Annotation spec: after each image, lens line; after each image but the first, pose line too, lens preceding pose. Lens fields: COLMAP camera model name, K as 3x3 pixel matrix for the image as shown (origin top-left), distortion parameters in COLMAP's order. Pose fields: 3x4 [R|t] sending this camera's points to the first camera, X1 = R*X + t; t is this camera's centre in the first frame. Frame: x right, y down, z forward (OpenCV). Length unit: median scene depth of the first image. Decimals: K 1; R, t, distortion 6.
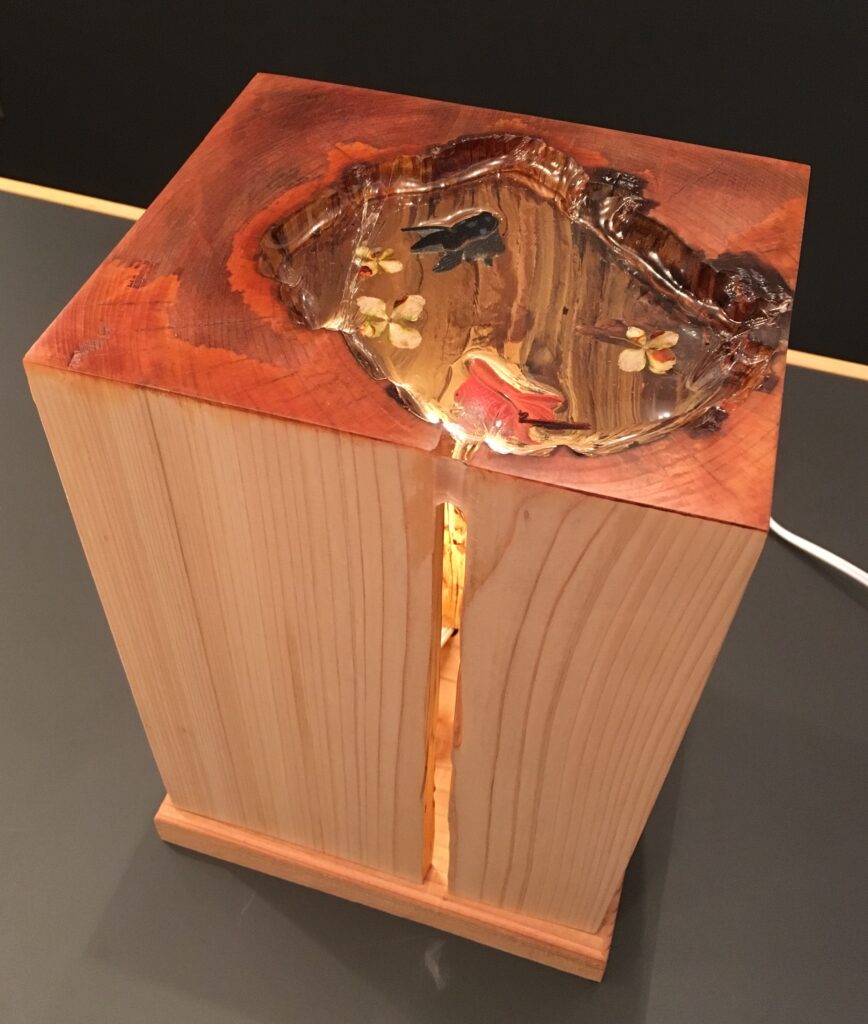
lens RADIAL K [[957.7, 0, 437.5], [0, 957.7, 513.2], [0, 0, 1]] dist [0.012994, 0.000000]
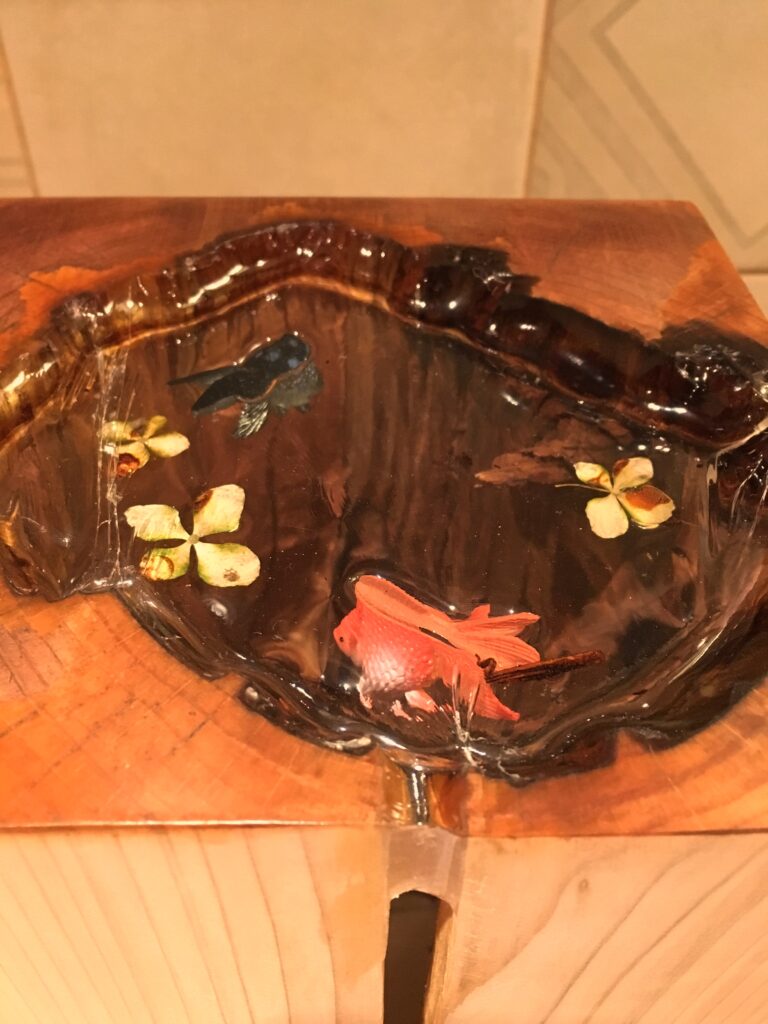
lens RADIAL K [[882.2, 0, 385.0], [0, 882.2, 509.0], [0, 0, 1]] dist [0.016482, -0.021537]
pose [[0.949504, -0.217288, 0.226336, -0.054968], [0.241435, 0.966706, -0.084788, -0.143113], [-0.200377, 0.135152, 0.970352, 0.455150]]
